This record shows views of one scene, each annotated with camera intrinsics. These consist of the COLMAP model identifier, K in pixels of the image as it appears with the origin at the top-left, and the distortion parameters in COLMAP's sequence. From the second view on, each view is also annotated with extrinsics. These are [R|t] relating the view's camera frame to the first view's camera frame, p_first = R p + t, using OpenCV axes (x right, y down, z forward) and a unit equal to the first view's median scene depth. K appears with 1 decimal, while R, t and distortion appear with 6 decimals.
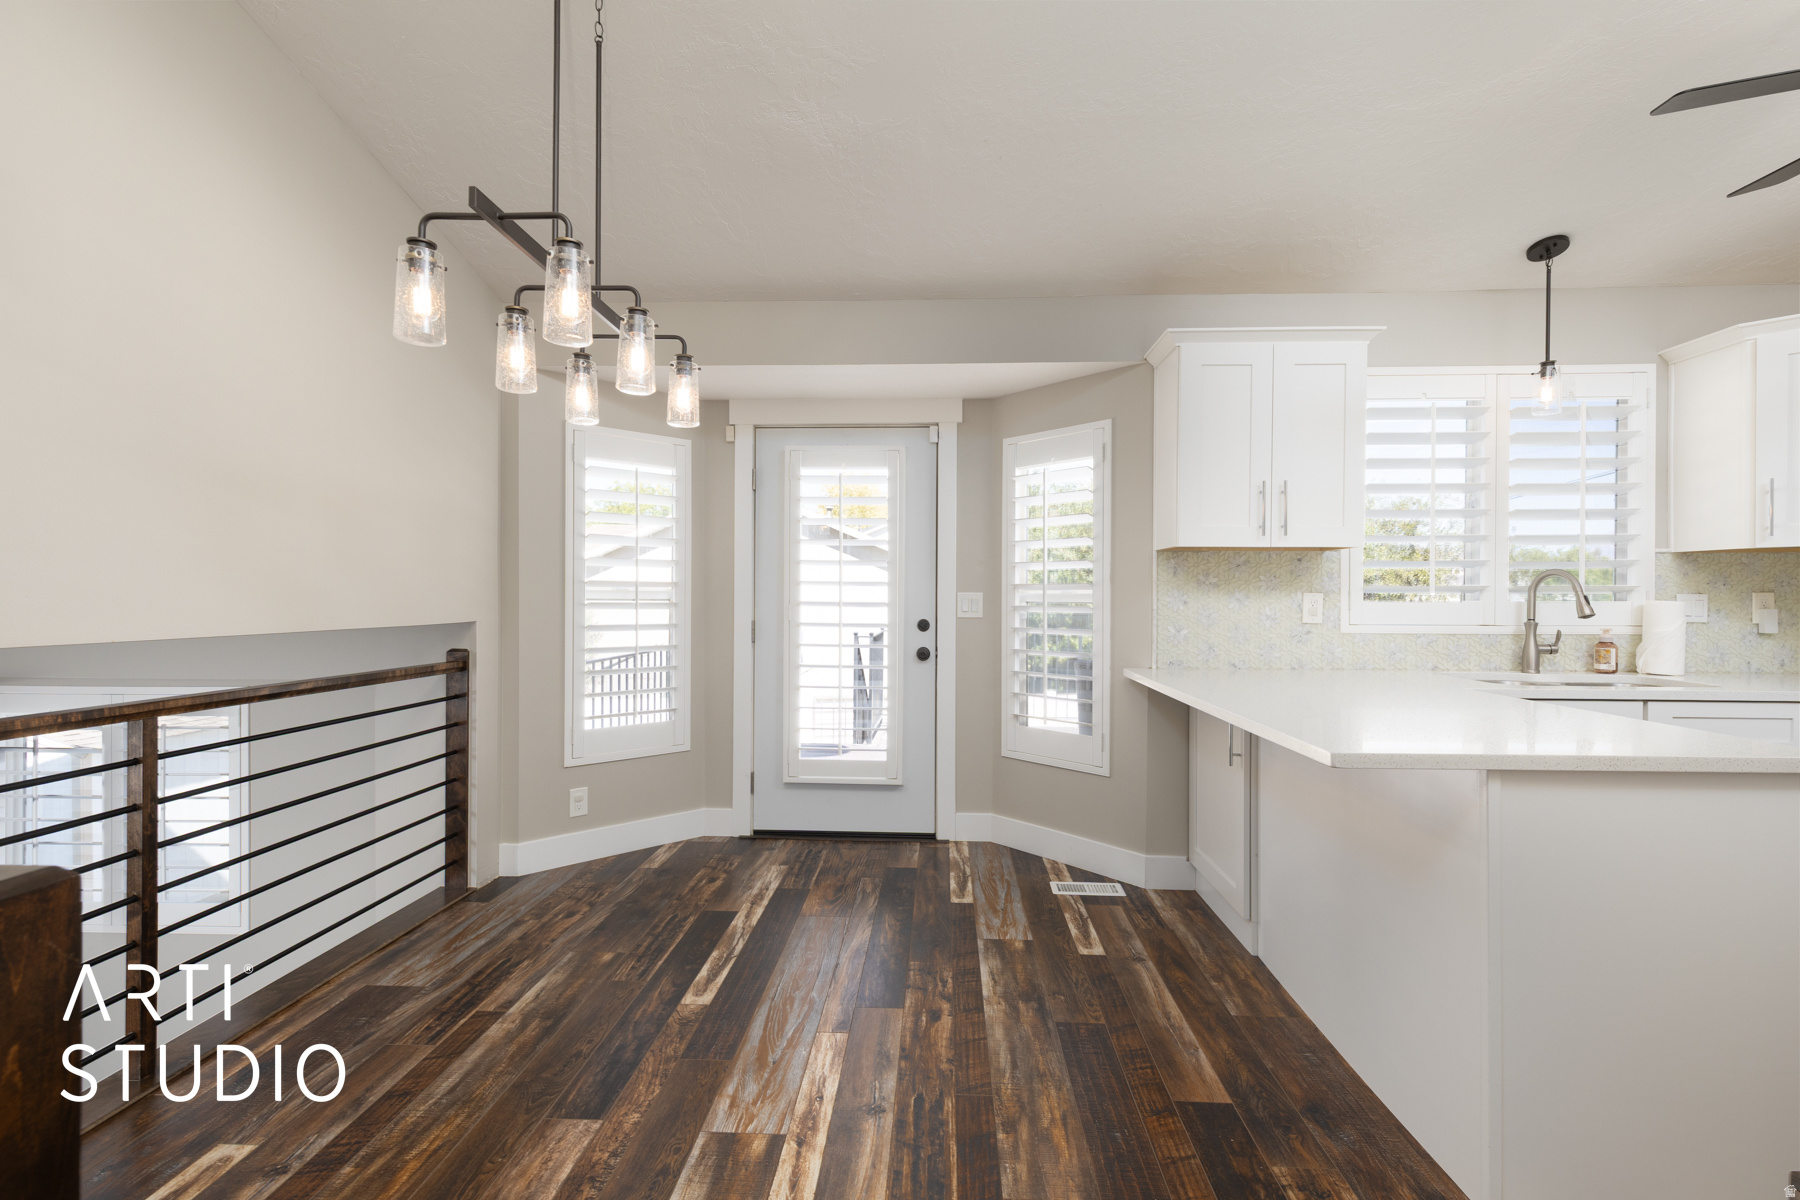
lens RADIAL K [[793.1, 0, 902.1], [0, 793.1, 592.8], [0, 0, 1]] dist [-0.000395, -0.000126]
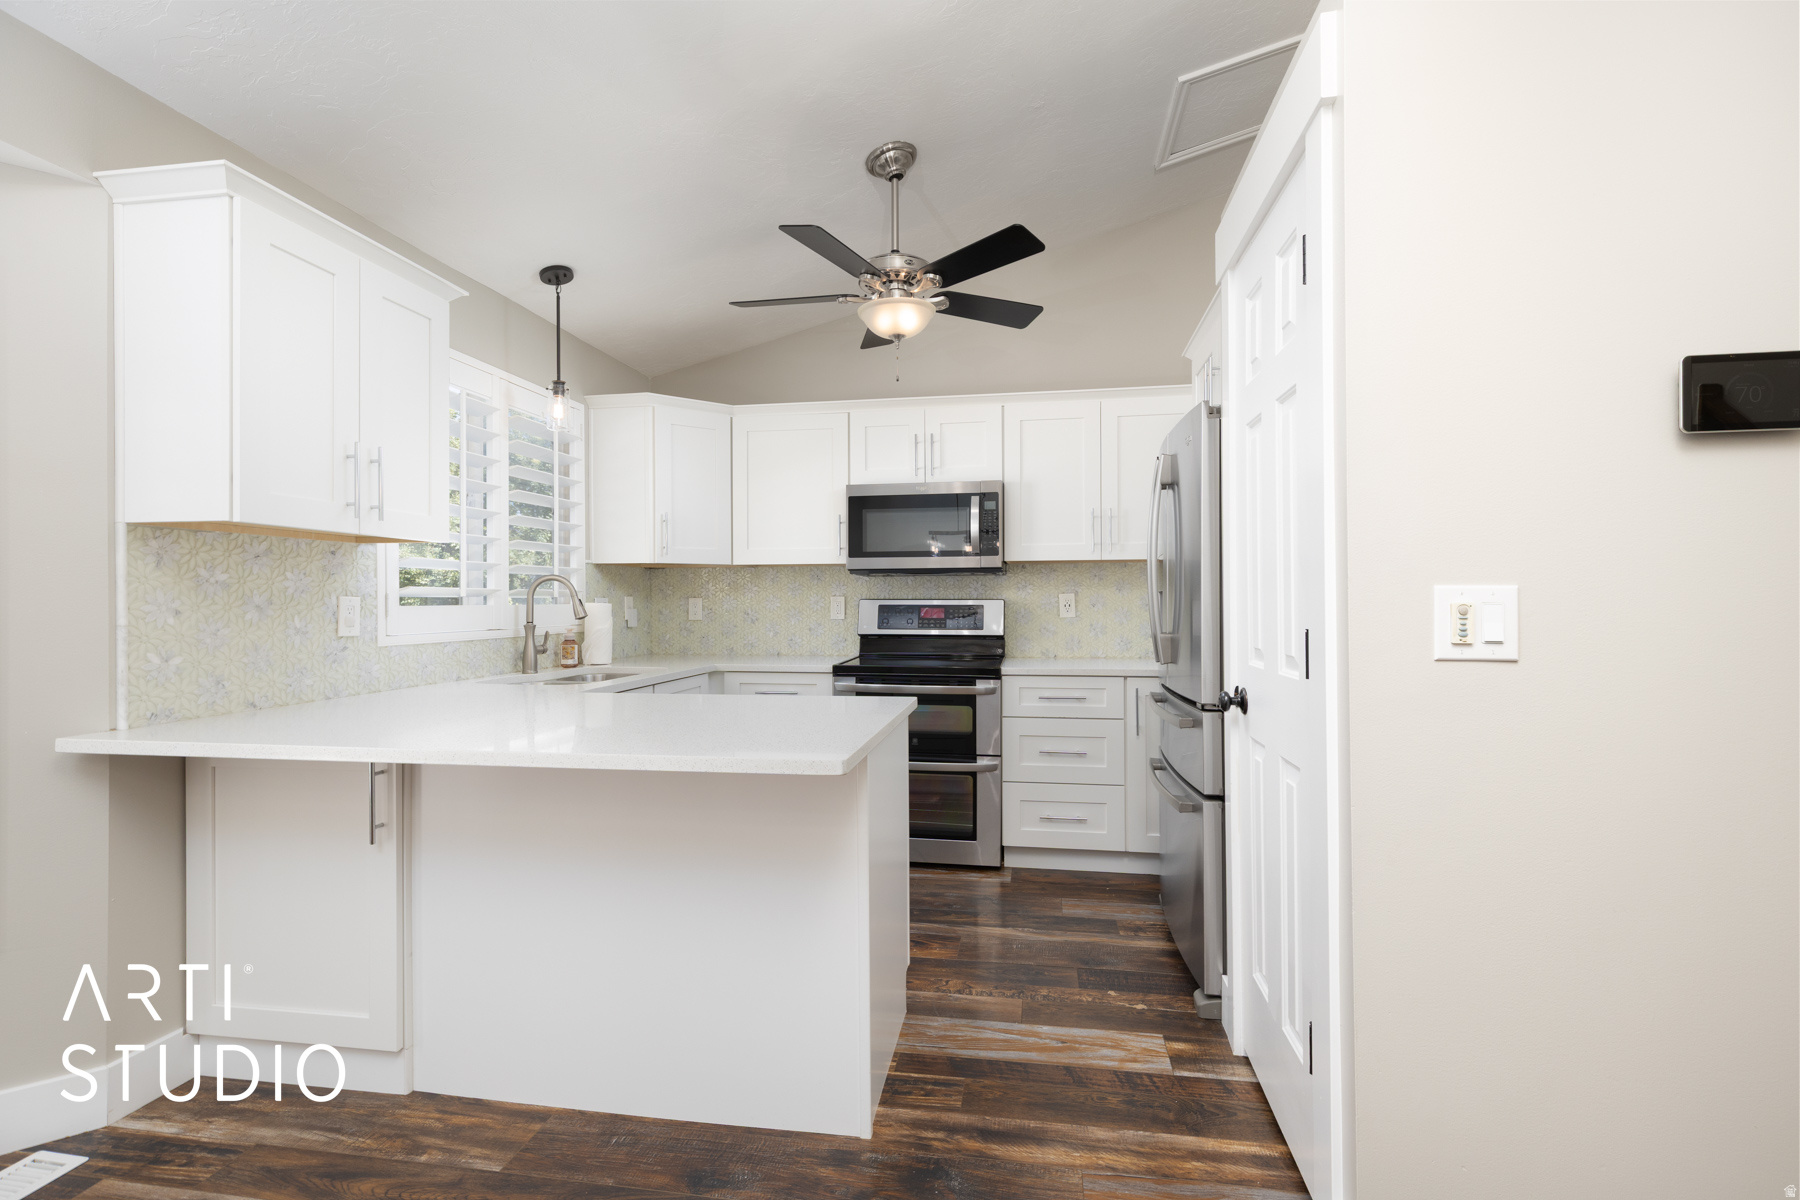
lens RADIAL K [[827.9, 0, 901.1], [0, 827.9, 577.3], [0, 0, 1]] dist [0.001884, 0.000117]
pose [[0.113878, 0.022868, 0.993232, -0.231160], [0.005800, 0.999703, -0.023682, 0.003741], [-0.993478, 0.008458, 0.113711, 0.395733]]
